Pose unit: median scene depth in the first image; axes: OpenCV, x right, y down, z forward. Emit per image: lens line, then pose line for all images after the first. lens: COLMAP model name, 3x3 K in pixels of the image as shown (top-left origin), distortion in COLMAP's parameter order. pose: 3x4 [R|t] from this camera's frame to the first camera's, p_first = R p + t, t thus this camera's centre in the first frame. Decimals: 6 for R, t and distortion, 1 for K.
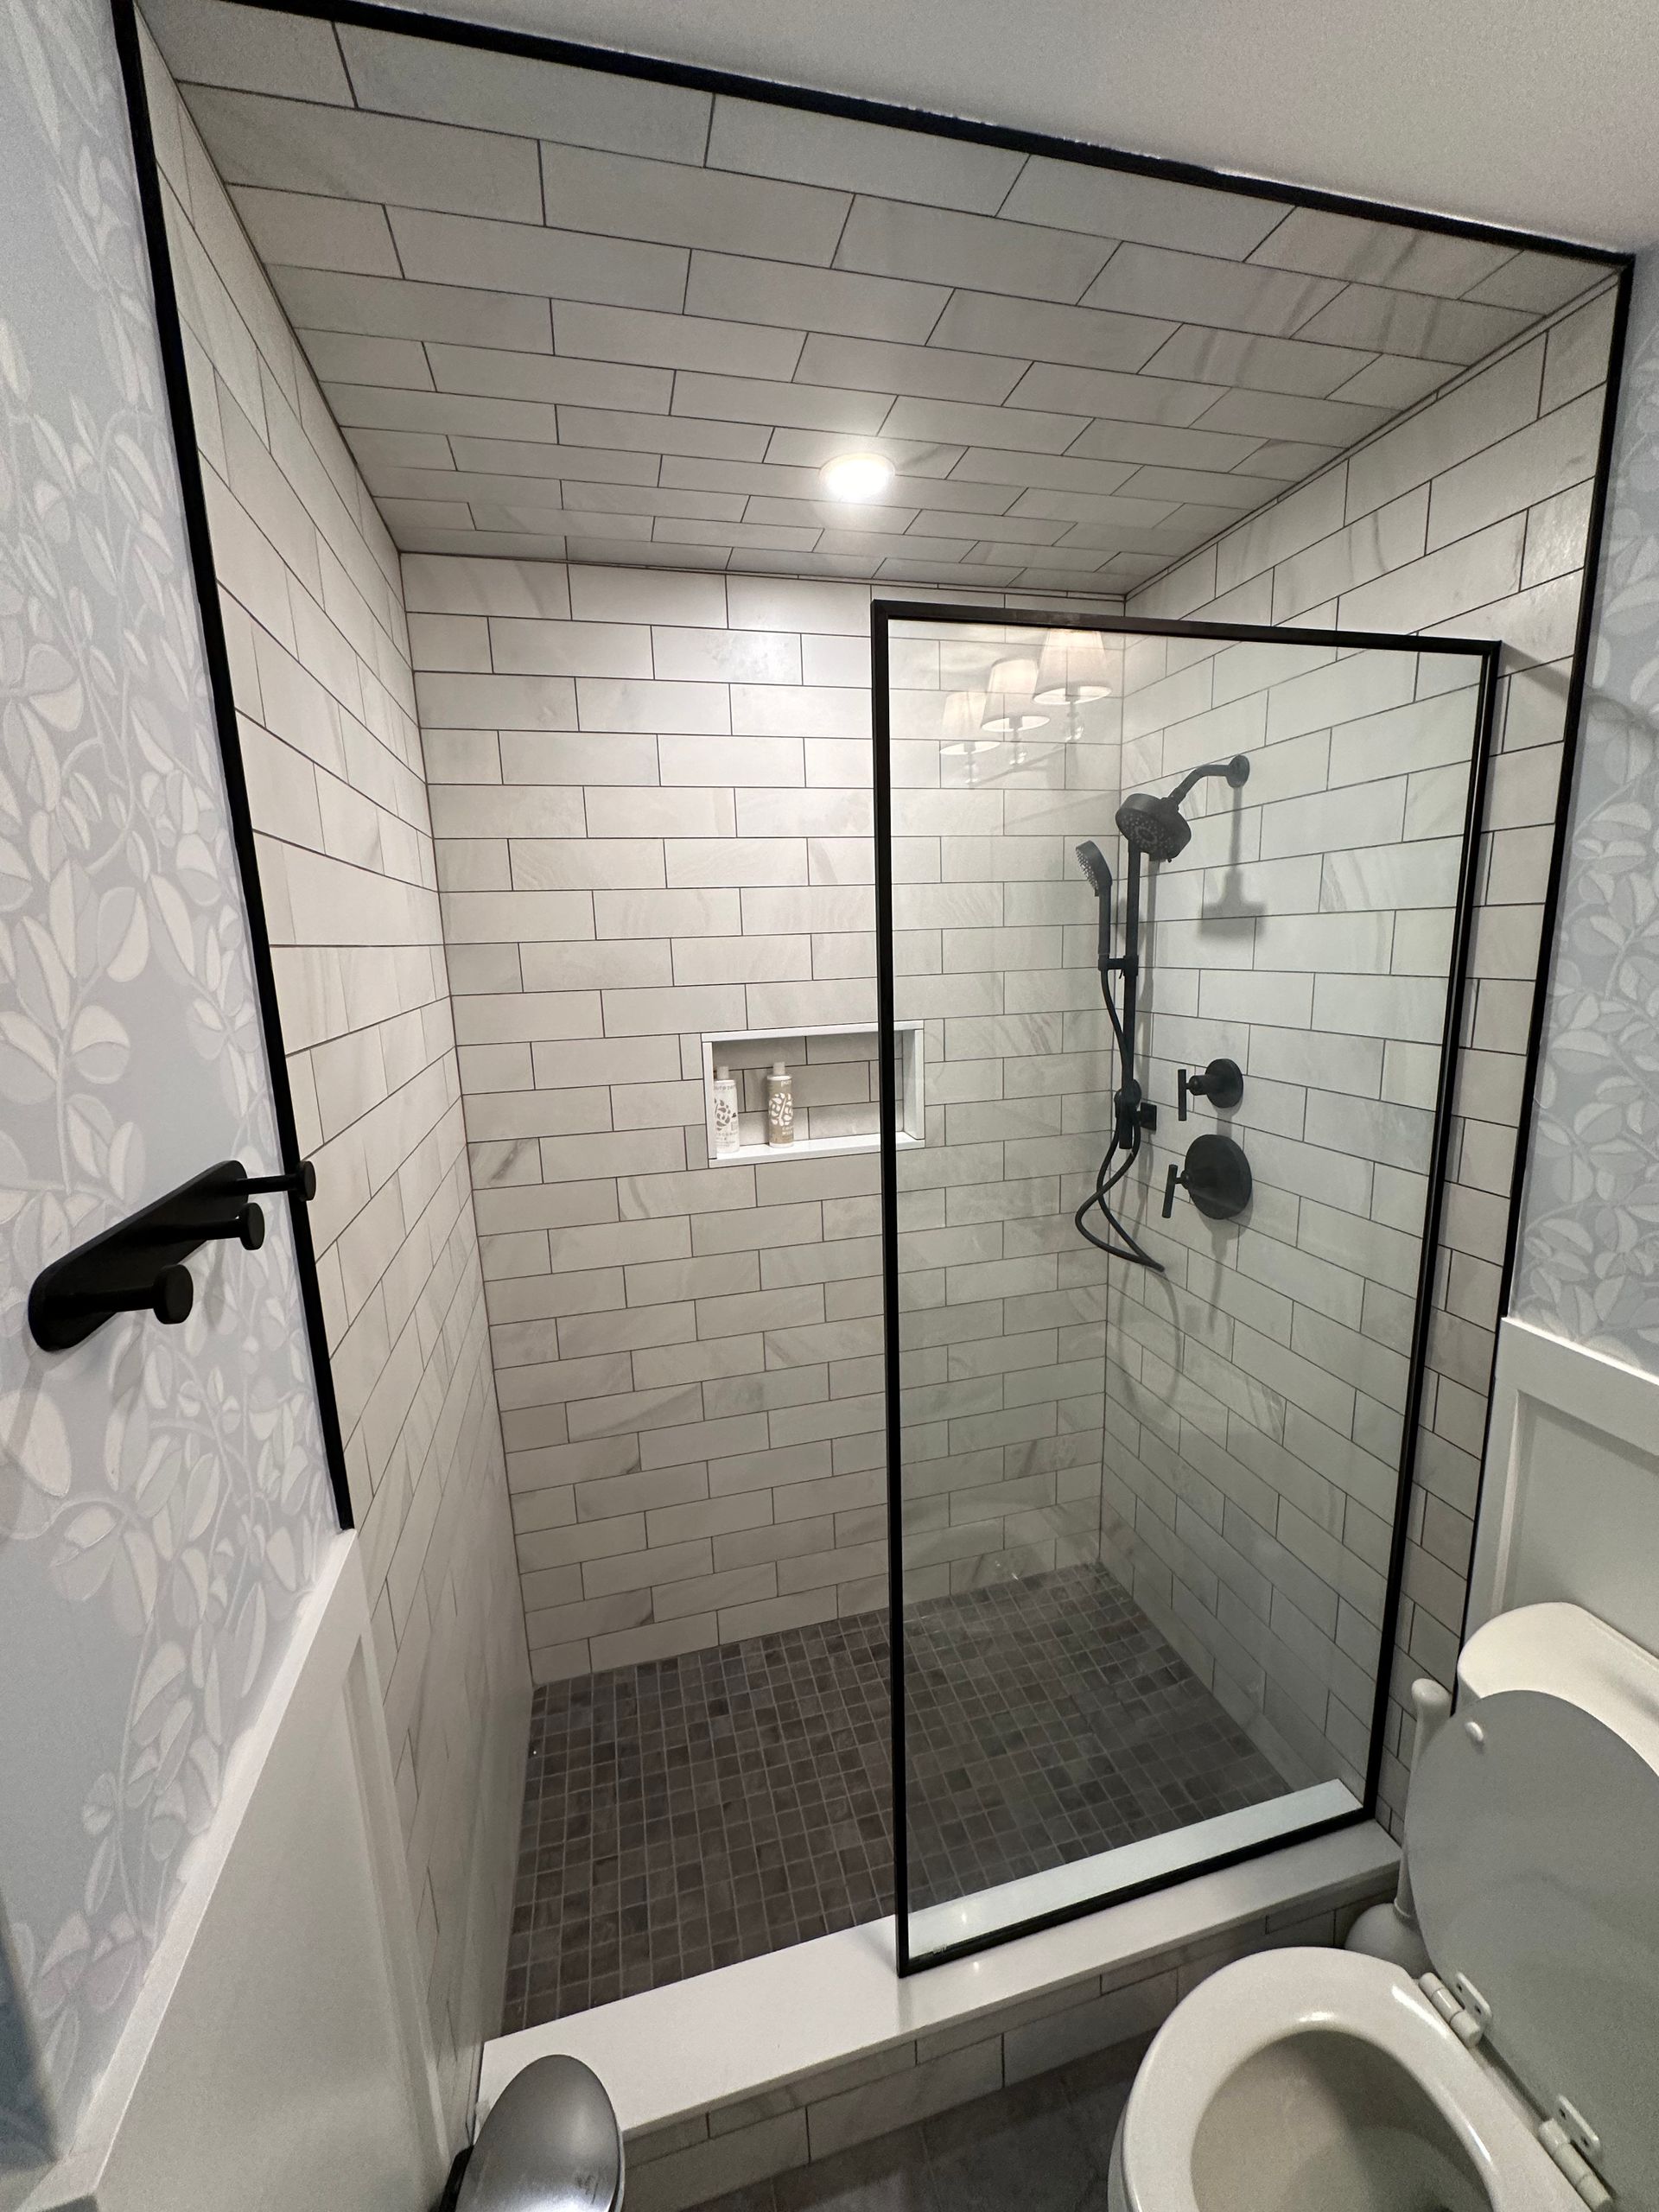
lens RADIAL K [[879.3, 0, 827.6], [0, 879.3, 1105.0], [0, 0, 1]] dist [-0.001597, 0.000227]
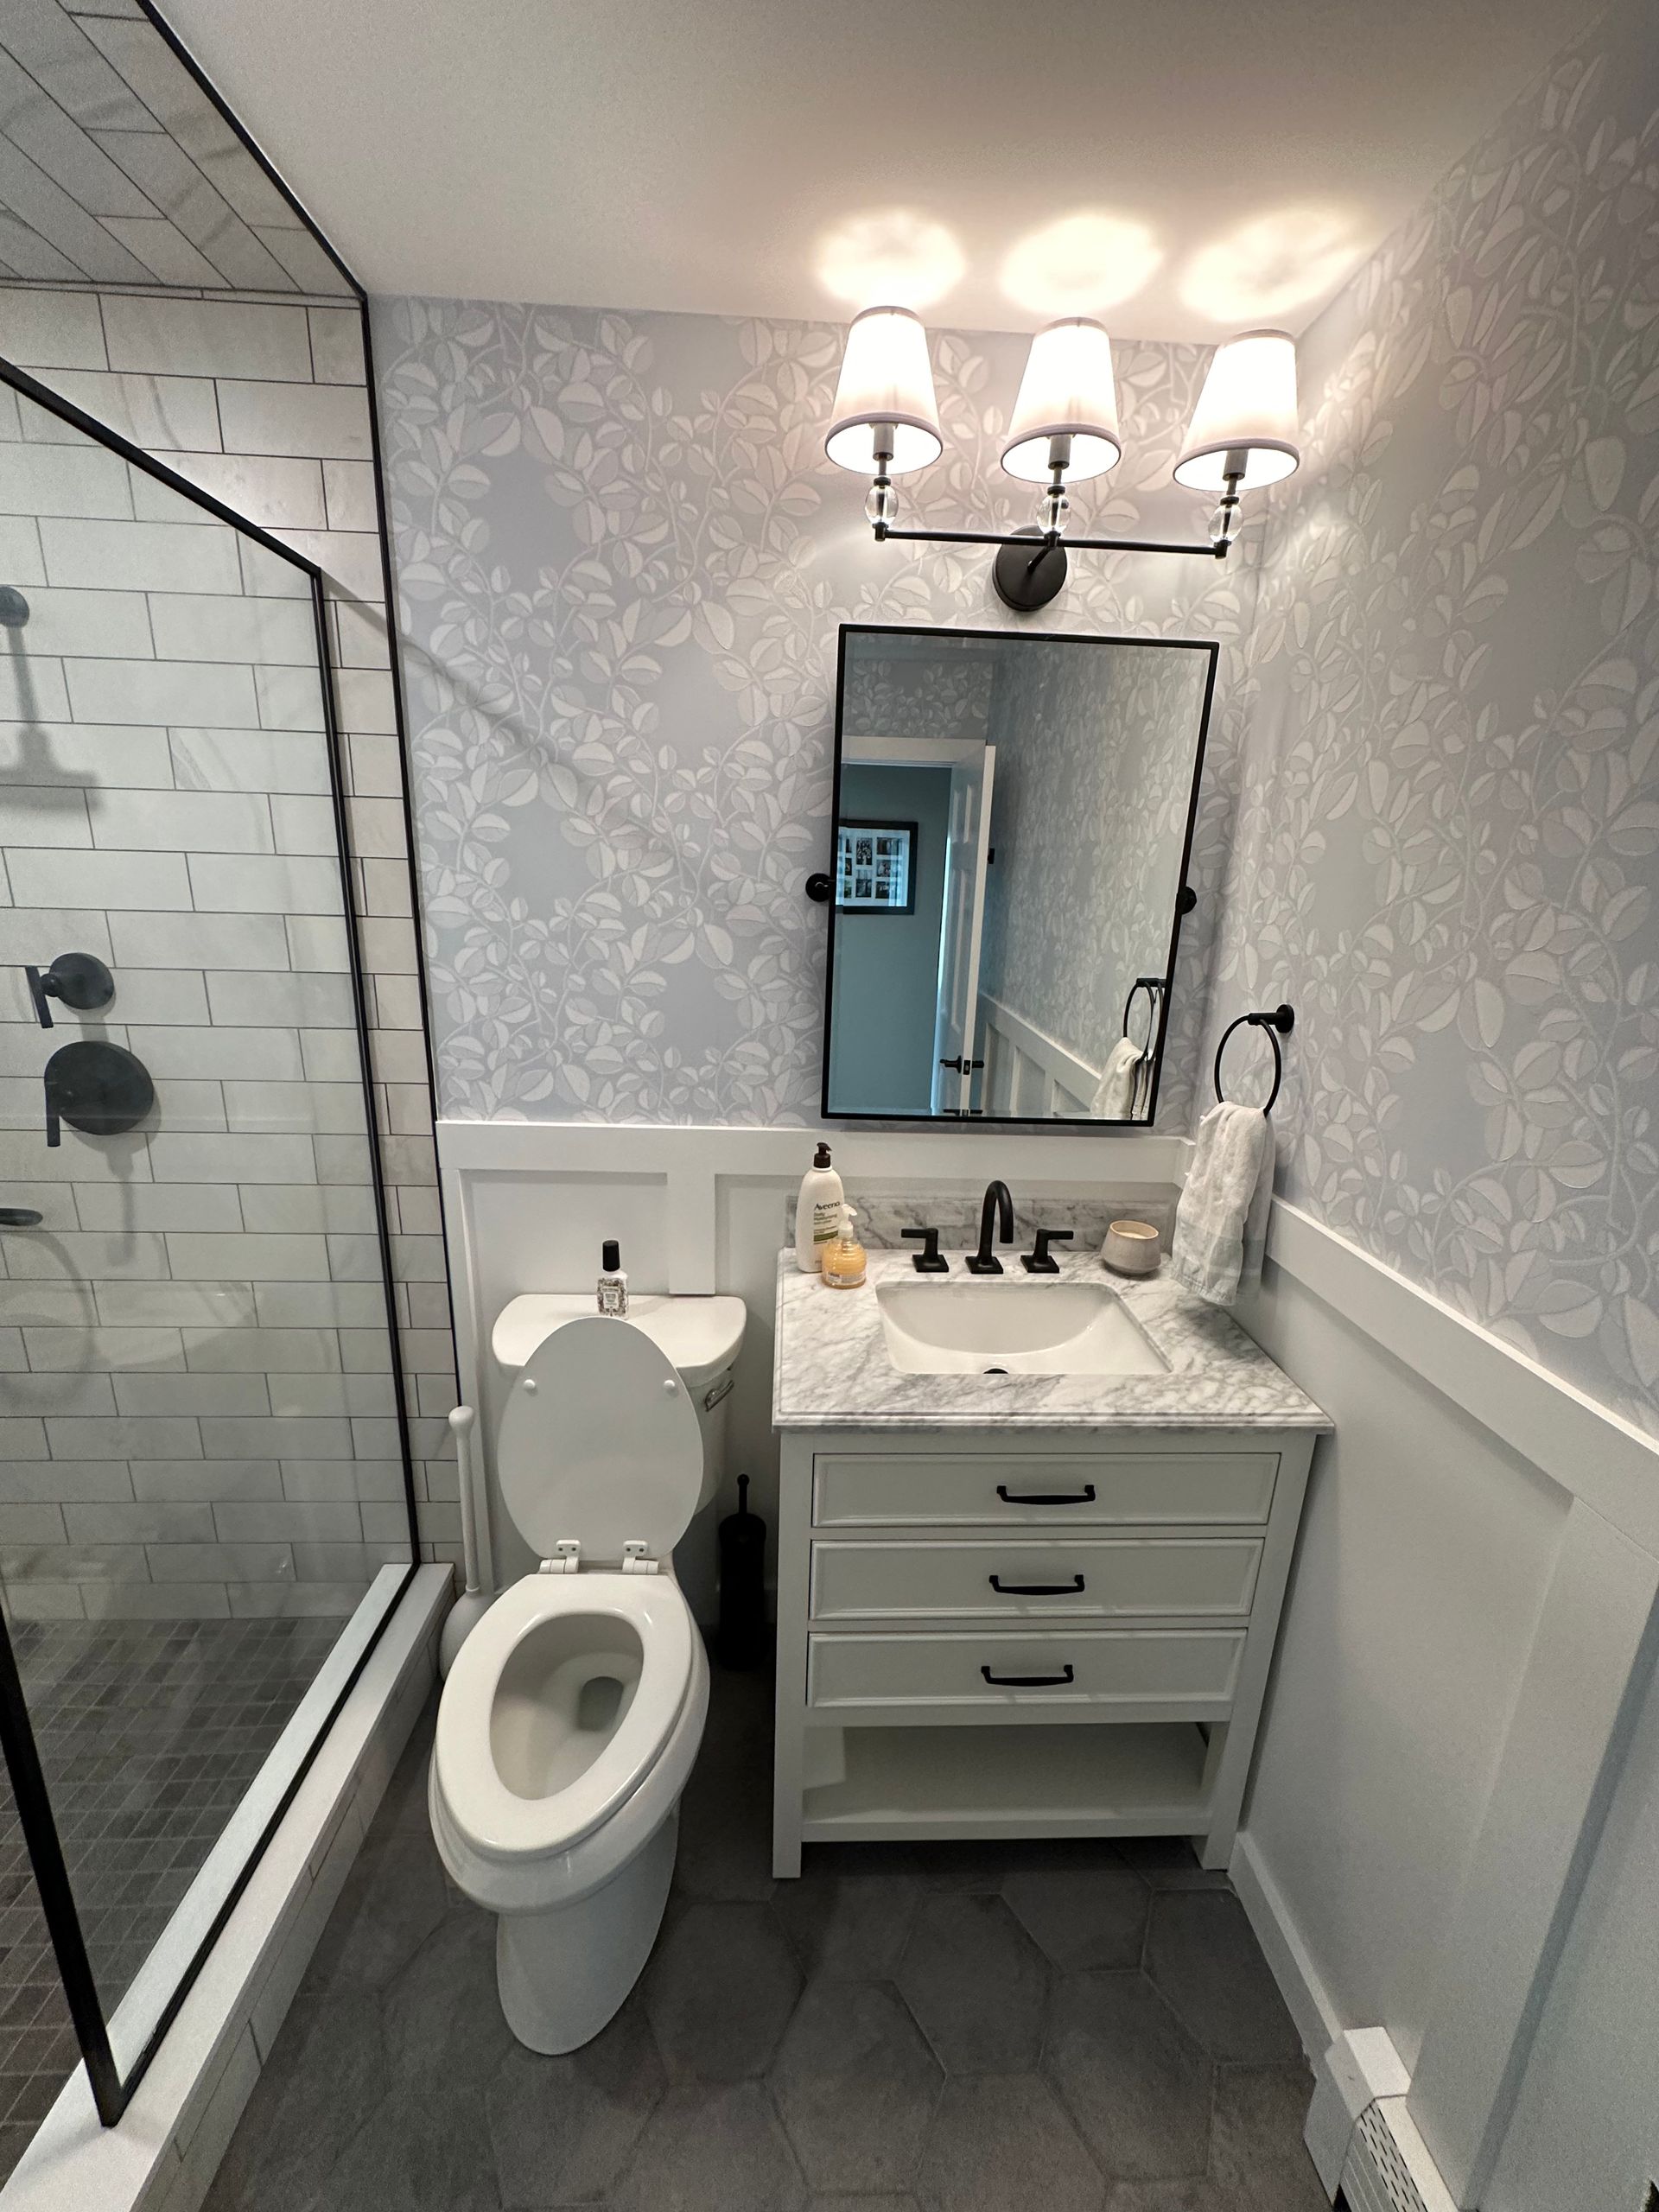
lens RADIAL K [[879.3, 0, 836.9], [0, 879.3, 1109.1], [0, 0, 1]] dist [-0.001597, 0.000227]
pose [[0.208032, -0.206485, 0.956079, -0.269090], [0.147663, 0.972891, 0.177986, 0.056956], [-0.966912, 0.104151, 0.232883, 0.080324]]
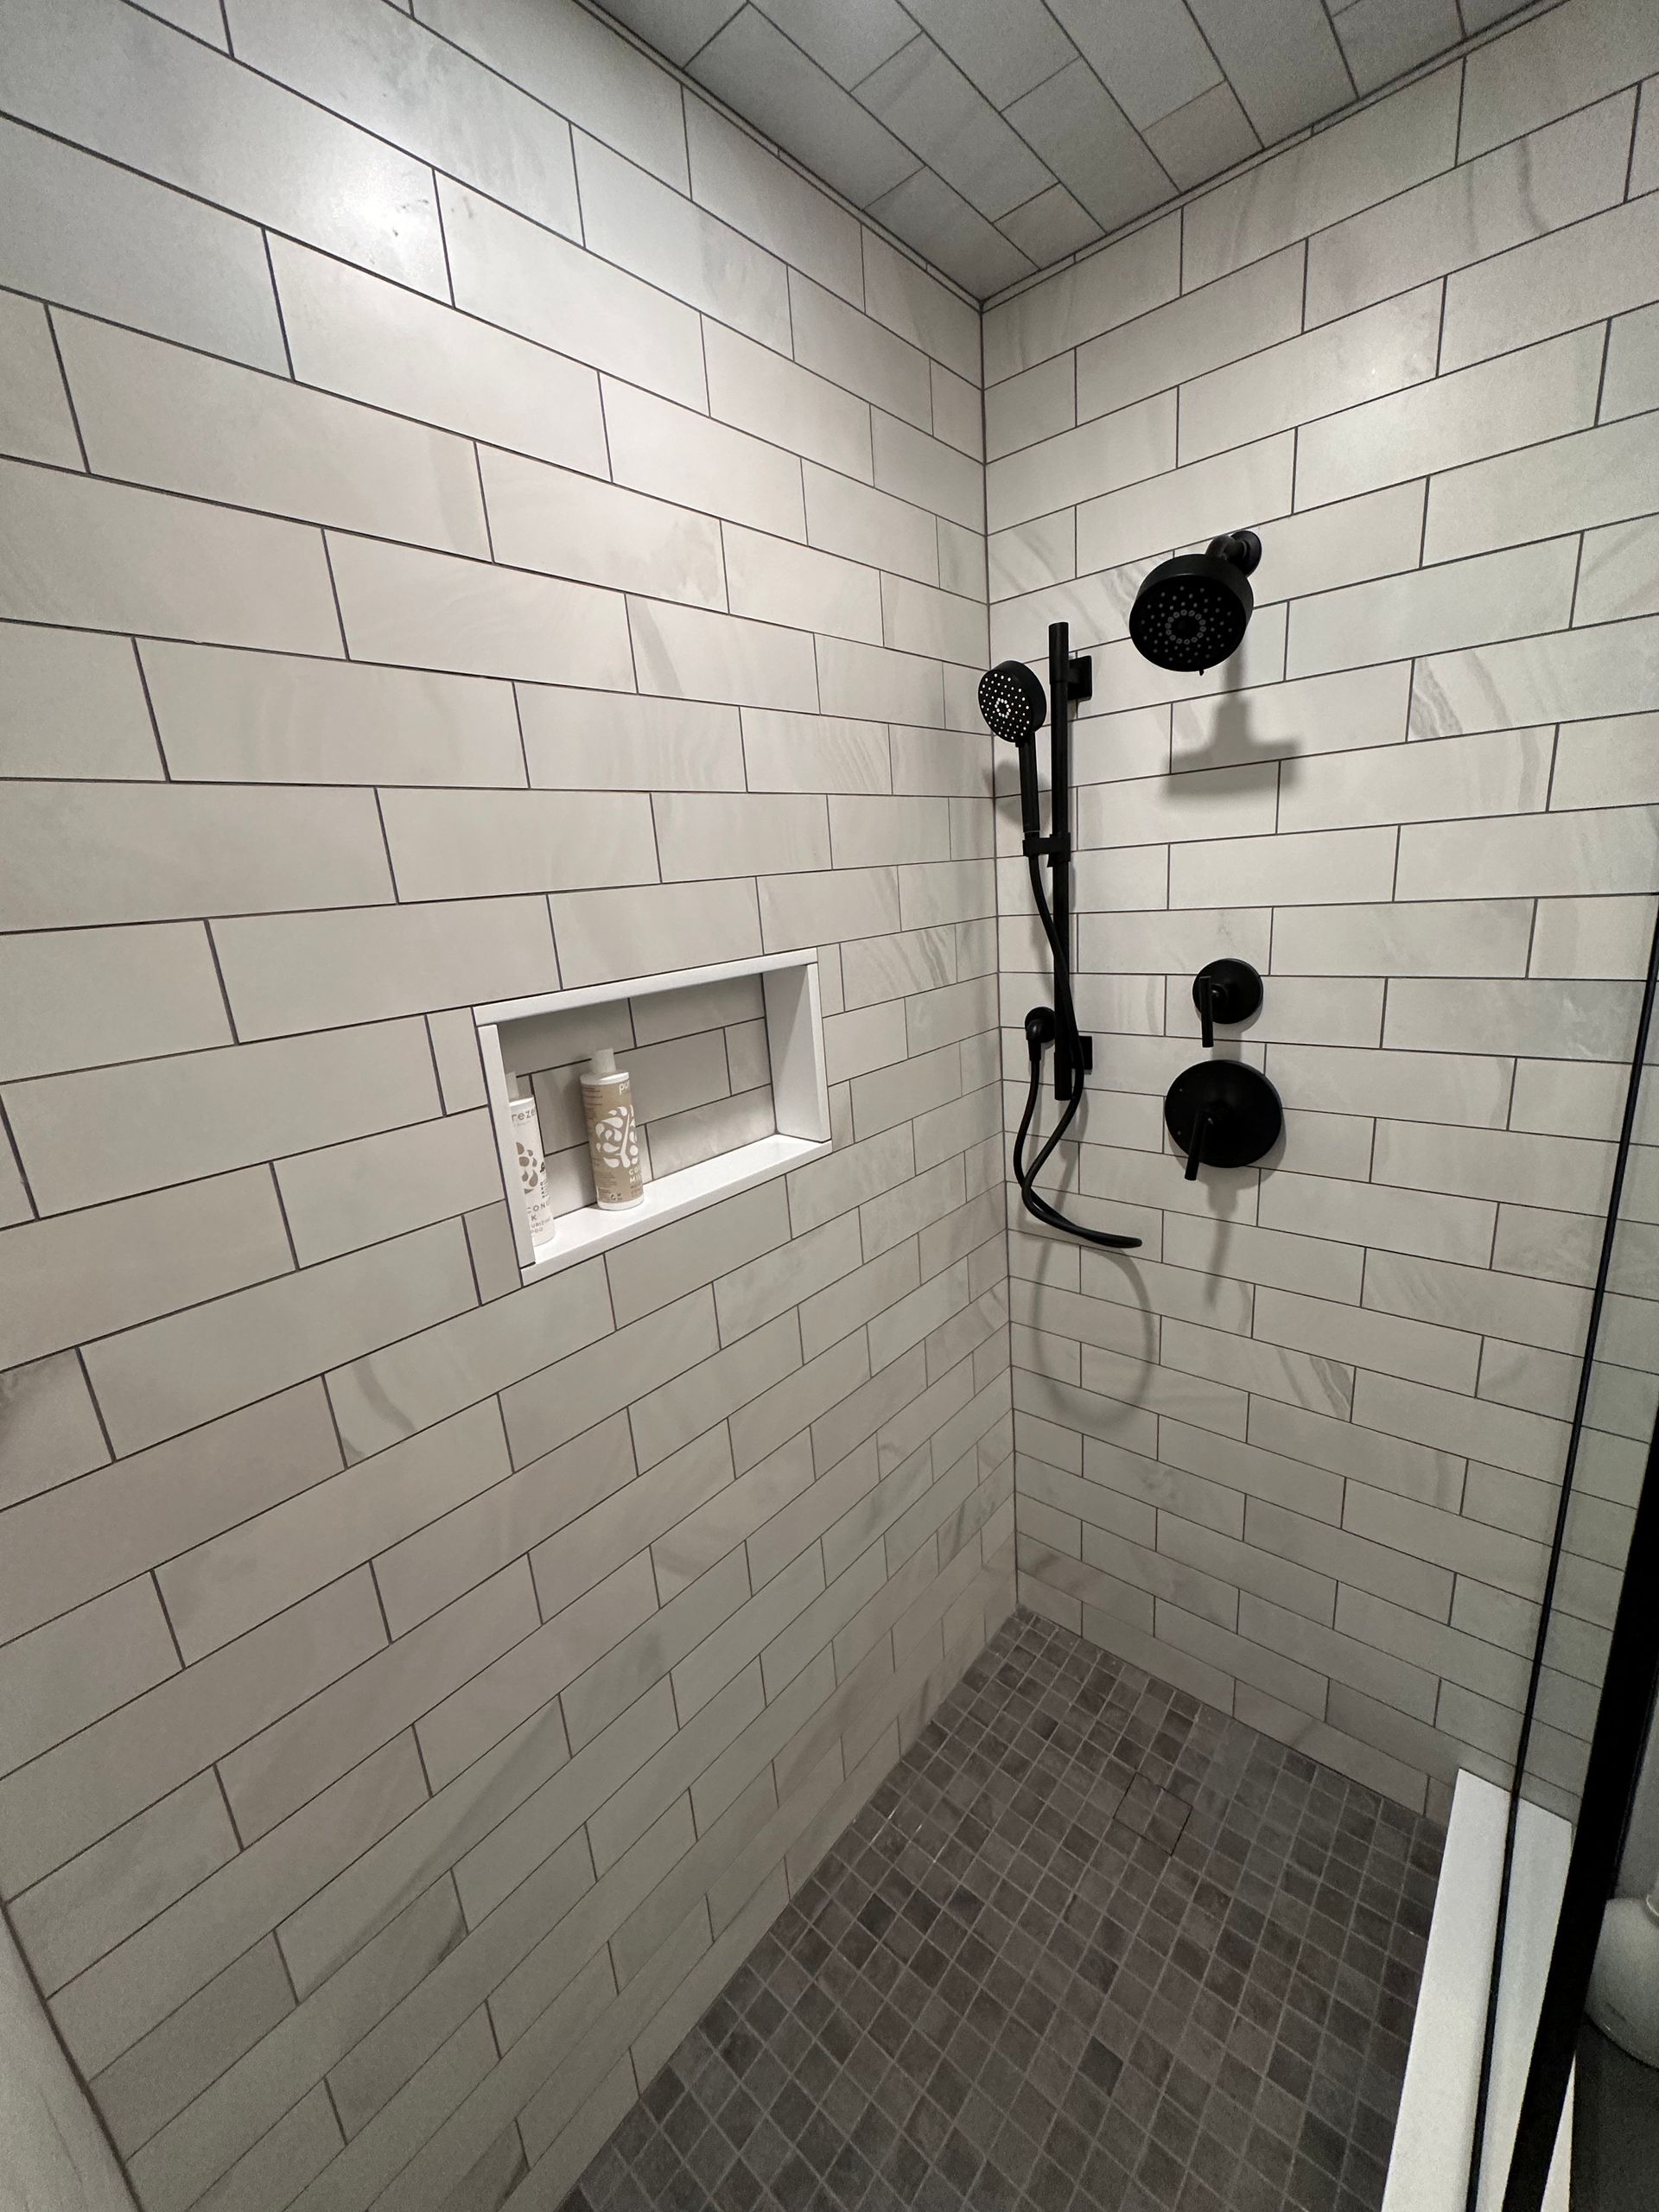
lens RADIAL K [[879.3, 0, 829.5], [0, 879.3, 1105.9], [0, 0, 1]] dist [-0.001597, 0.000227]
pose [[0.821859, -0.173528, 0.542620, -0.273402], [0.152569, 0.984731, 0.083831, -0.044910], [-0.548881, 0.013890, 0.835785, 0.573667]]
